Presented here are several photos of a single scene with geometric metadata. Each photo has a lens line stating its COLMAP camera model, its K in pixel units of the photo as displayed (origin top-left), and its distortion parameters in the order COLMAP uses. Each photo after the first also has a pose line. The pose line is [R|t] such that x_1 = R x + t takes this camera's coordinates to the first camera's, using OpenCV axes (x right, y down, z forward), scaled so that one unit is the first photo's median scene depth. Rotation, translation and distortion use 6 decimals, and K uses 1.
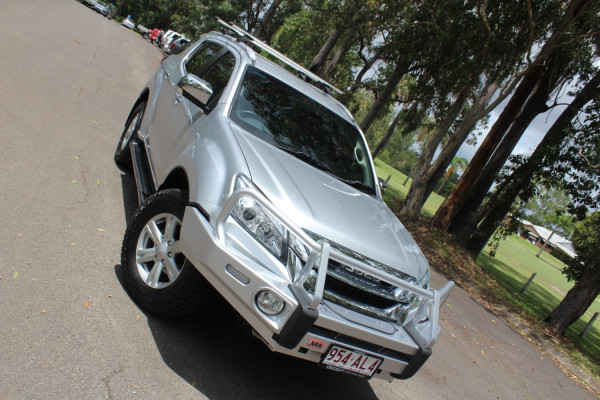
lens RADIAL K [[511.8, 0, 300.0], [0, 511.8, 200.0], [0, 0, 1]] dist [-0.189627, 0.160518]
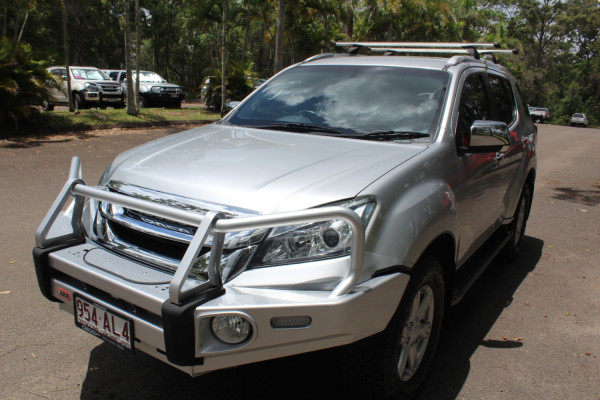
lens RADIAL K [[511.8, 0, 300.0], [0, 511.8, 200.0], [0, 0, 1]] dist [-0.189627, 0.160518]
pose [[0.497501, -0.302663, -0.812950, 0.742936], [0.069949, 0.948103, -0.310175, 0.325518], [0.864638, 0.097447, 0.492853, 0.709684]]
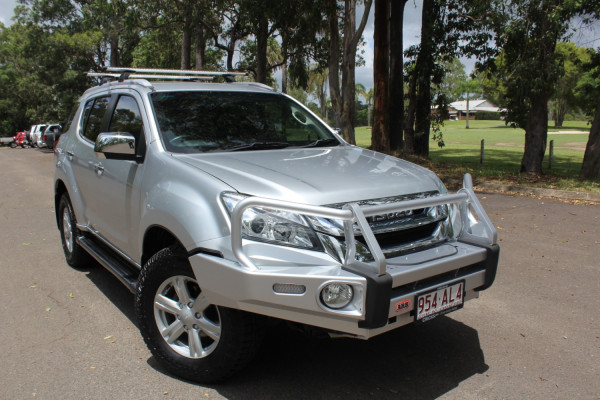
lens RADIAL K [[511.8, 0, 300.0], [0, 511.8, 200.0], [0, 0, 1]] dist [-0.189627, 0.160518]
pose [[0.838938, -0.533525, 0.107392, -0.090581], [0.530890, 0.845705, 0.054205, -0.014930], [-0.119742, 0.011539, 0.992738, 0.098818]]
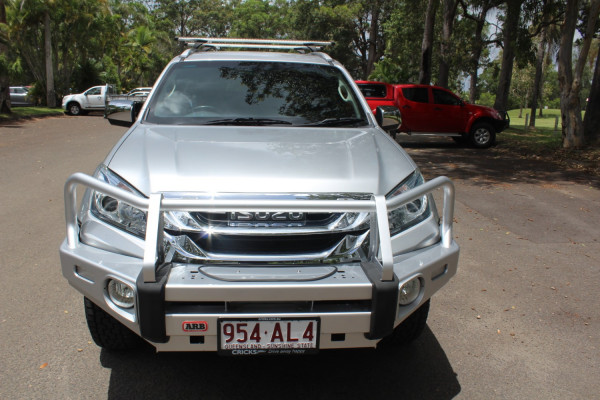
lens RADIAL K [[485.3, 0, 300.0], [0, 485.3, 200.0], [0, 0, 1]] dist [-0.039195, 0.001832]
pose [[0.836264, -0.405973, -0.368577, 0.380186], [0.383566, 0.913464, -0.135872, 0.209954], [0.391842, -0.027749, 0.919614, 0.324292]]
